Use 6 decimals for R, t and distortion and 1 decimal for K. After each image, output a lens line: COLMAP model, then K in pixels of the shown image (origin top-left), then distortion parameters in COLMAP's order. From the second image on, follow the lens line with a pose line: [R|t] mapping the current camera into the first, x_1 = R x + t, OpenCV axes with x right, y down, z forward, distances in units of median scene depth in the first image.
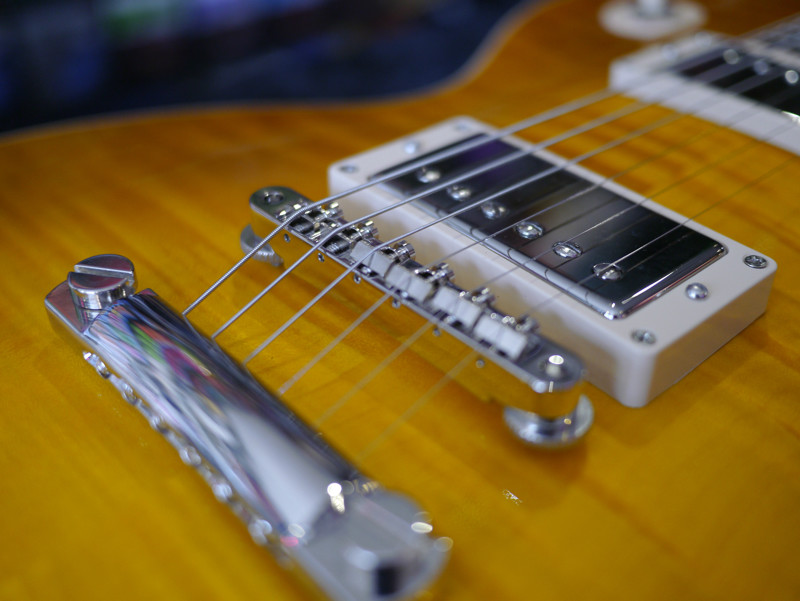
lens RADIAL K [[914.1, 0, 400.0], [0, 914.1, 300.5], [0, 0, 1]] dist [-0.011269, -0.004169]
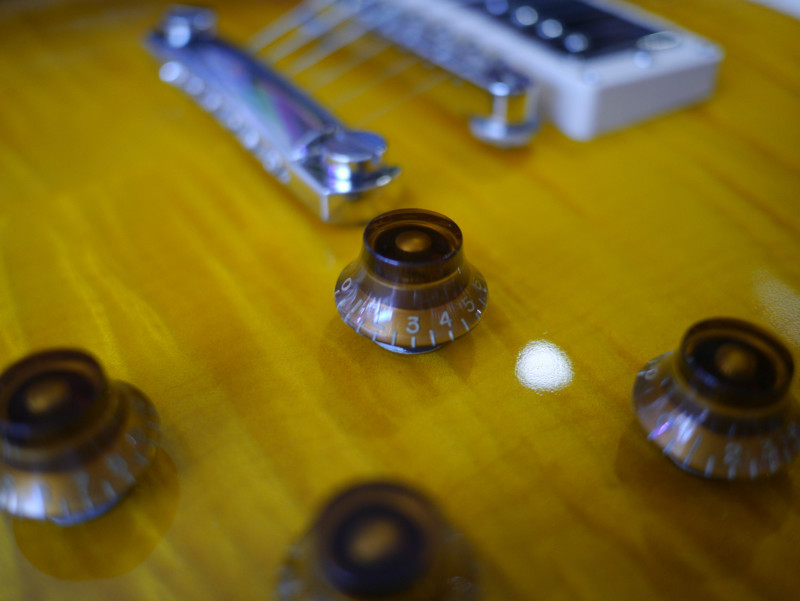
lens RADIAL K [[914.1, 0, 400.0], [0, 914.1, 300.5], [0, 0, 1]] dist [-0.011269, -0.004169]
pose [[0.985966, 0.102303, -0.131929, 0.186755], [-0.104868, 0.994406, -0.012618, 0.360050], [0.129900, 0.026276, 0.991179, -0.258900]]
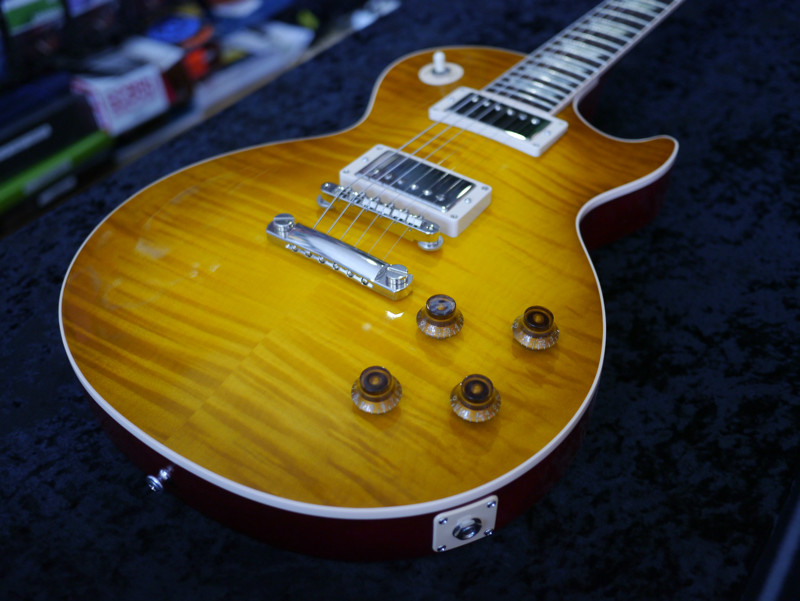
lens RADIAL K [[914.1, 0, 400.0], [0, 914.1, 300.5], [0, 0, 1]] dist [-0.011269, -0.004169]
pose [[0.971752, -0.152227, 0.180347, -0.543795], [0.133895, 0.984887, 0.109867, -0.047206], [-0.194346, -0.082616, 0.977448, -2.125993]]
